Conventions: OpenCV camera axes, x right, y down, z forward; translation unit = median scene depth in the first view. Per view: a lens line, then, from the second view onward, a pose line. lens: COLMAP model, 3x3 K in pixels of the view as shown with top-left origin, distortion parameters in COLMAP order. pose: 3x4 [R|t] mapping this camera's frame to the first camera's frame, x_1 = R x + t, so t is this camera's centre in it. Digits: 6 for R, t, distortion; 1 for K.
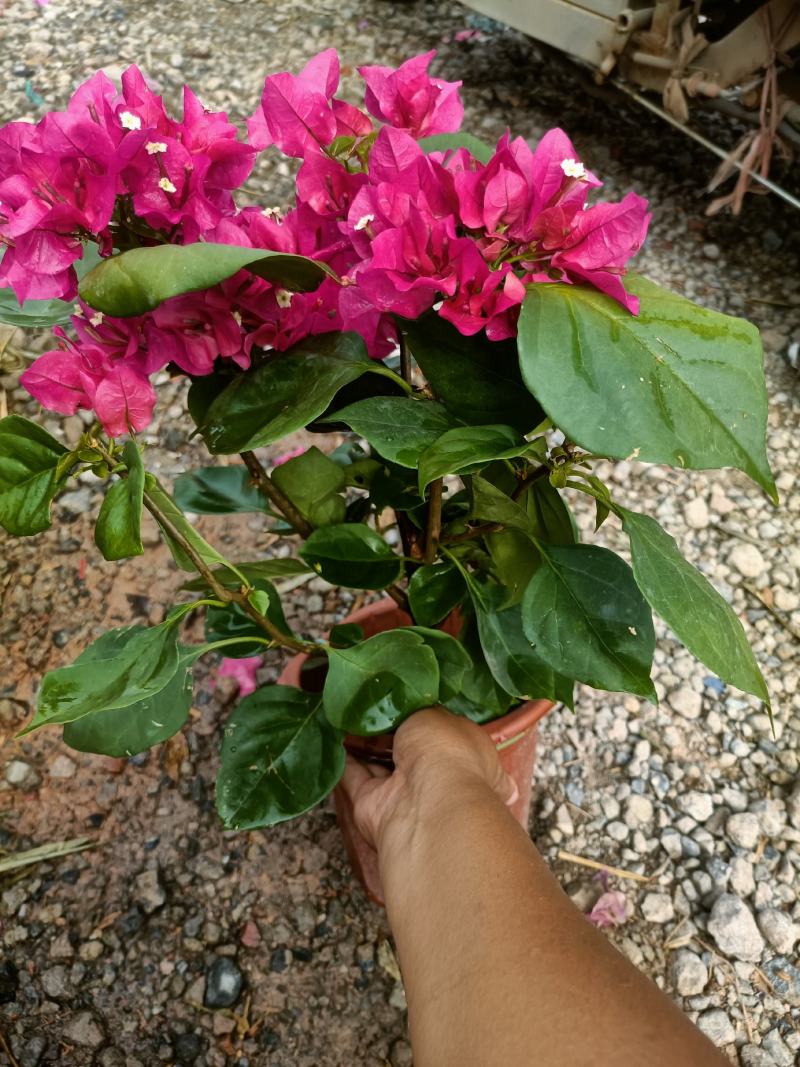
lens RADIAL K [[822.6, 0, 398.0], [0, 822.6, 533.1], [0, 0, 1]] dist [0.021749, -0.019665]
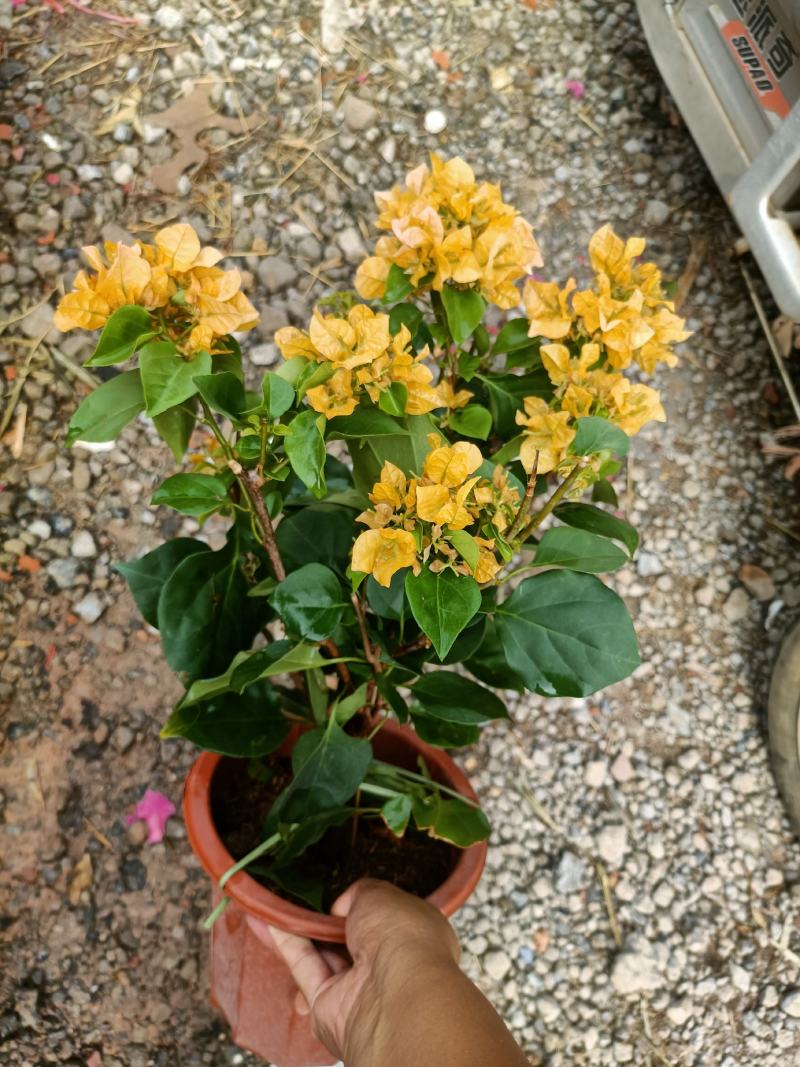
lens RADIAL K [[822.6, 0, 401.9], [0, 822.6, 533.7], [0, 0, 1]] dist [0.021749, -0.019665]
pose [[0.942453, 0.332373, 0.036197, -0.032776], [-0.326415, 0.891279, 0.314762, -0.626683], [0.072357, -0.308464, 0.948480, 0.032281]]
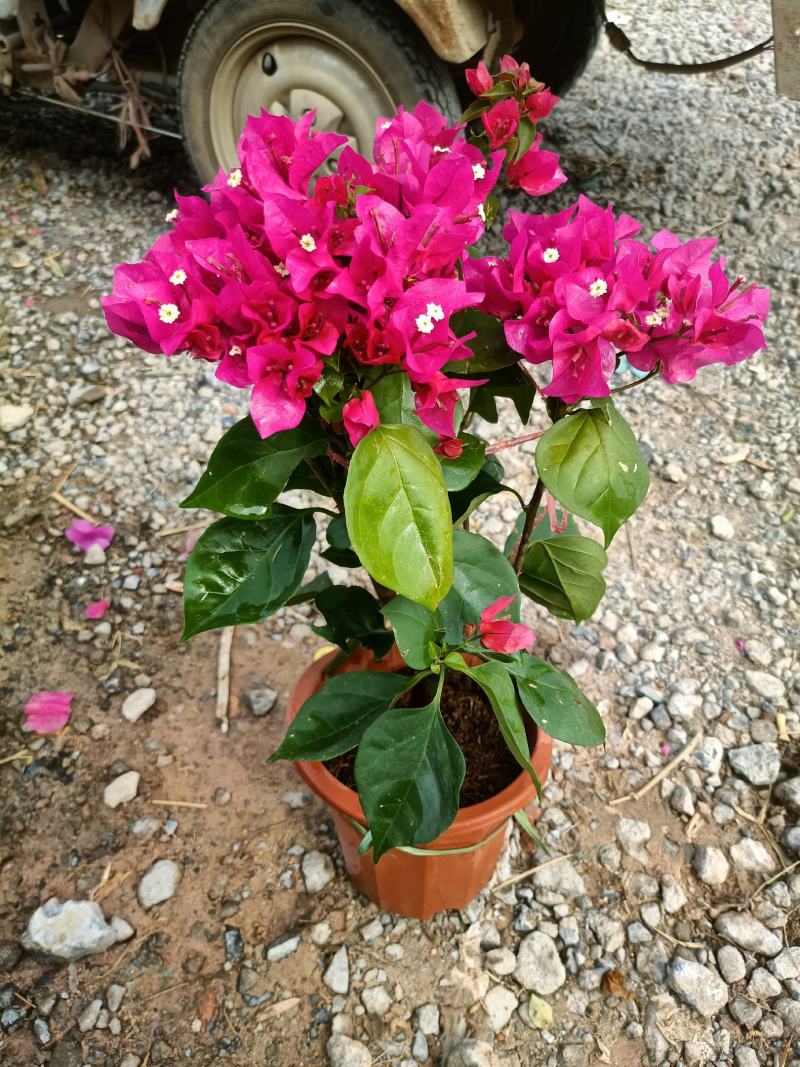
lens RADIAL K [[822.6, 0, 399.0], [0, 822.6, 534.8], [0, 0, 1]] dist [0.021749, -0.019665]
pose [[0.837937, -0.407062, 0.363542, 0.007480], [0.425726, 0.904311, 0.031300, 0.421455], [-0.341496, 0.128541, 0.931052, -0.457546]]
